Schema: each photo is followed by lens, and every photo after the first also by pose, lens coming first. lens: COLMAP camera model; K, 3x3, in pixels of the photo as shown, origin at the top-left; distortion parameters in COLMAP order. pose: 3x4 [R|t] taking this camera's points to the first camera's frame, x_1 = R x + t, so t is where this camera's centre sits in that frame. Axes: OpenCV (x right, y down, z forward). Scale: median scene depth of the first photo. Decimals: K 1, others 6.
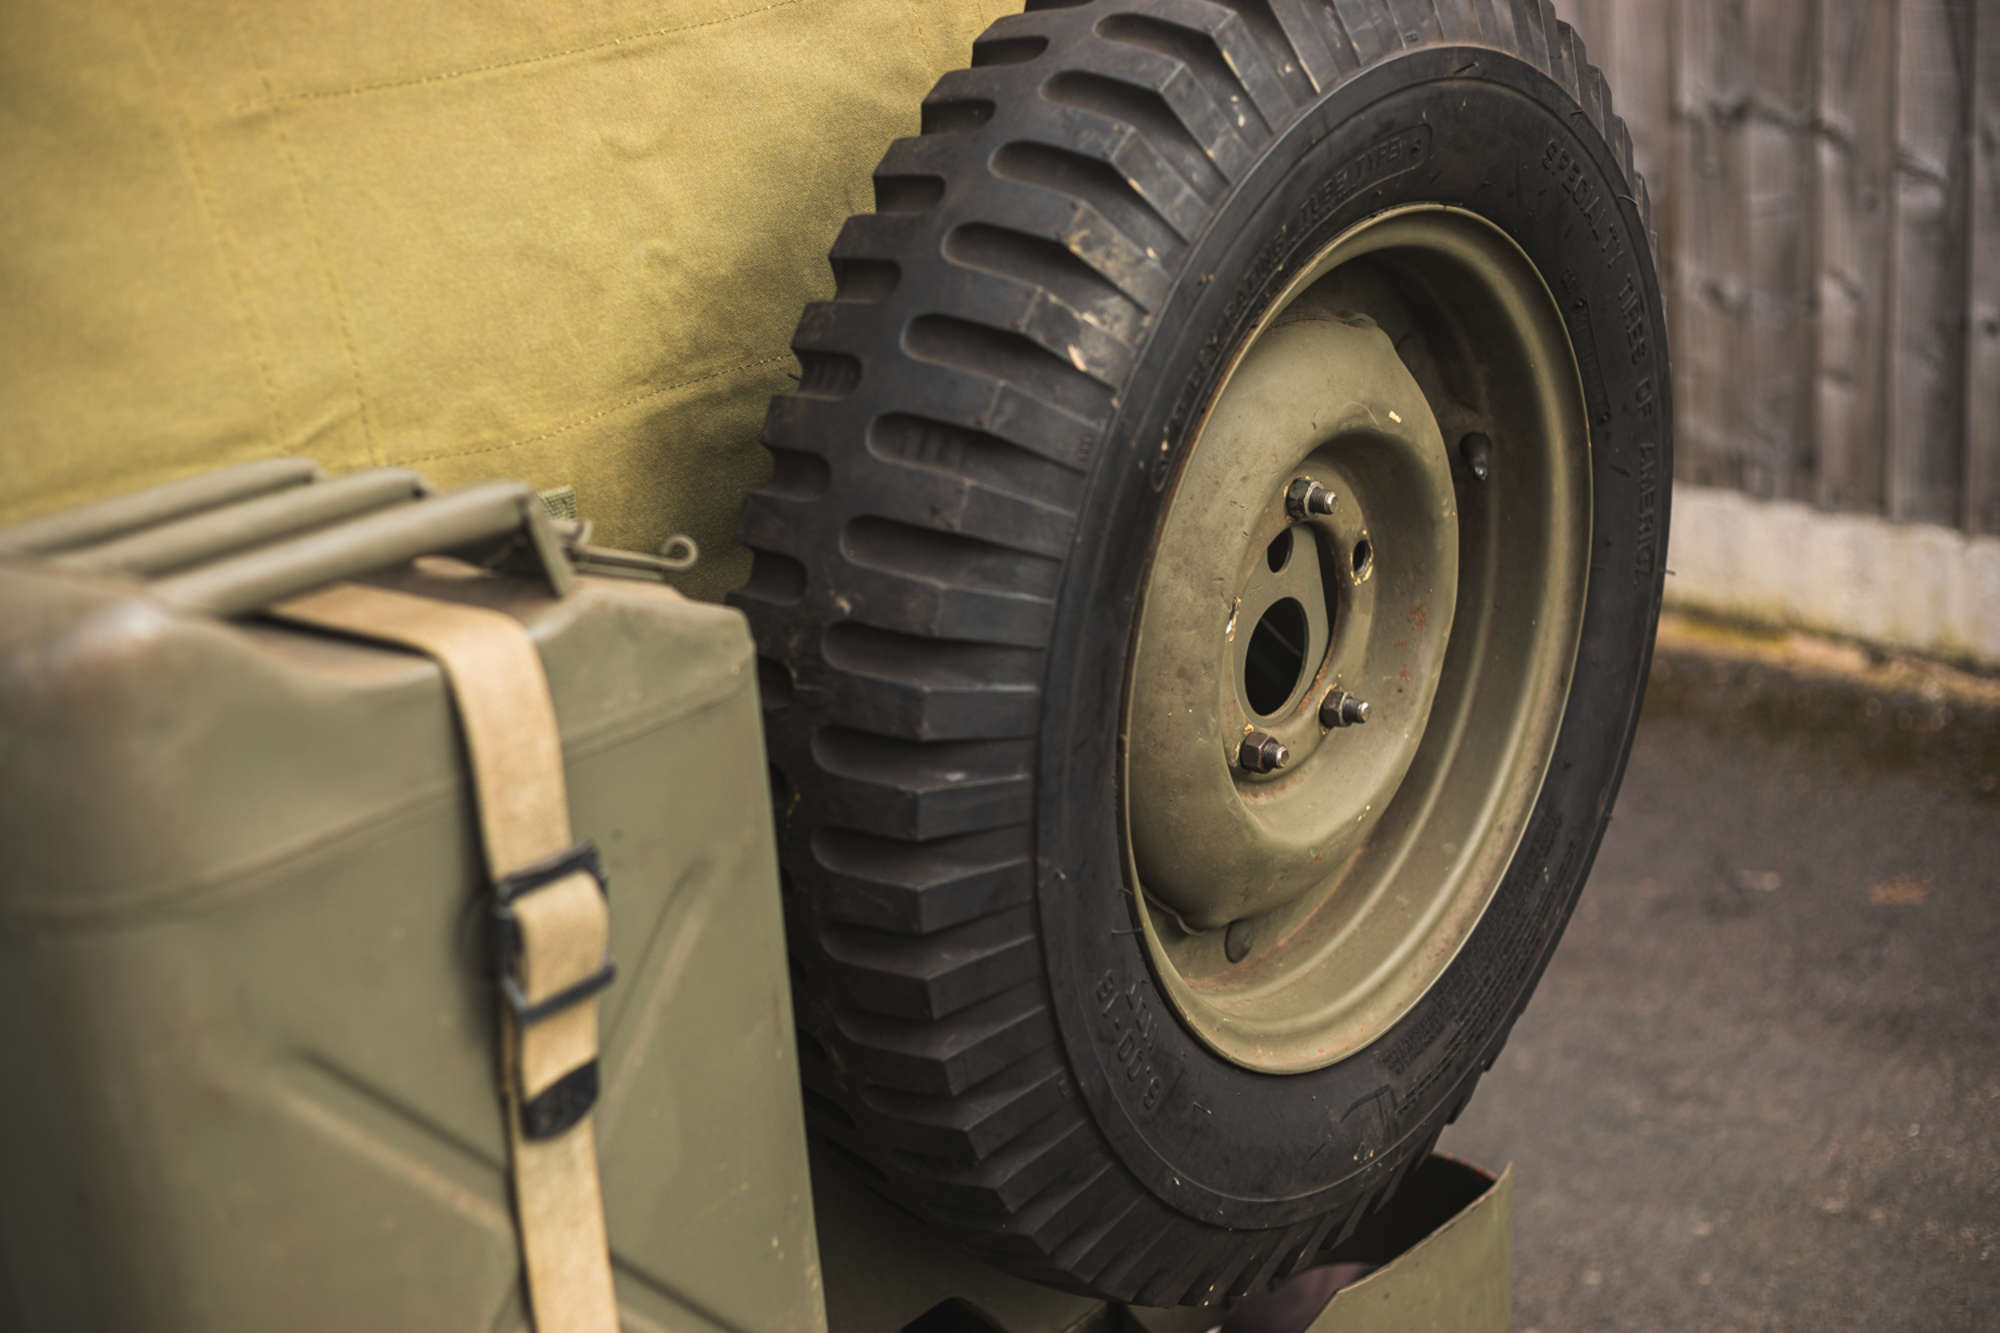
lens RADIAL K [[2962.2, 0, 995.5], [0, 2962.2, 664.6], [0, 0, 1]] dist [-0.116725, 0.000000]
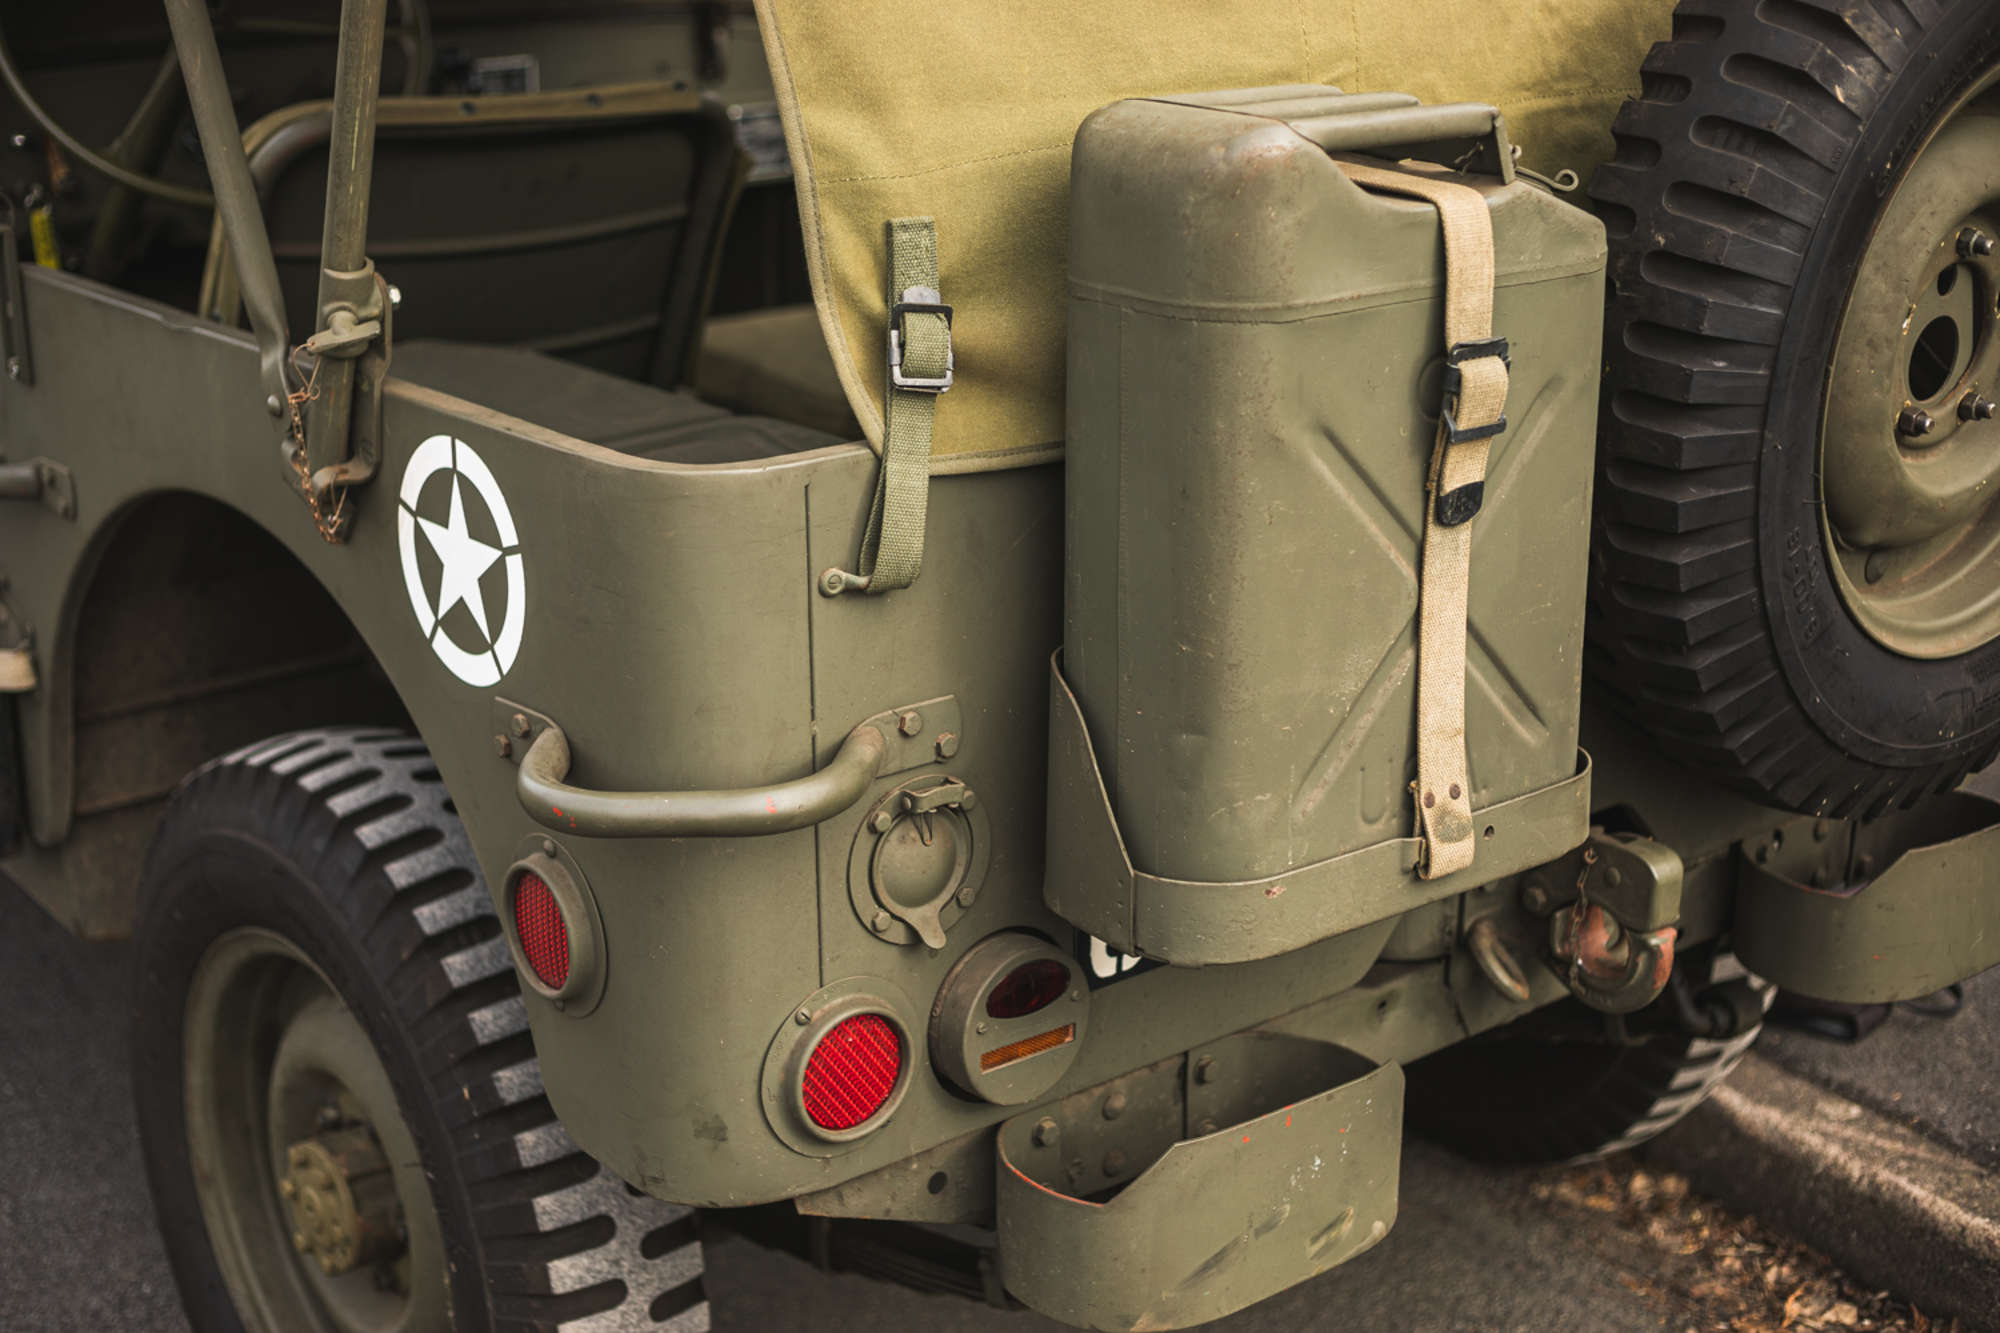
lens RADIAL K [[2962.2, 0, 1004.8], [0, 2962.2, 669.6], [0, 0, 1]] dist [-0.116725, 0.000000]
pose [[0.974840, 0.137815, -0.175199, -0.082715], [-0.133630, 0.990394, 0.035523, 0.183057], [0.178411, -0.011217, 0.983892, -0.508175]]
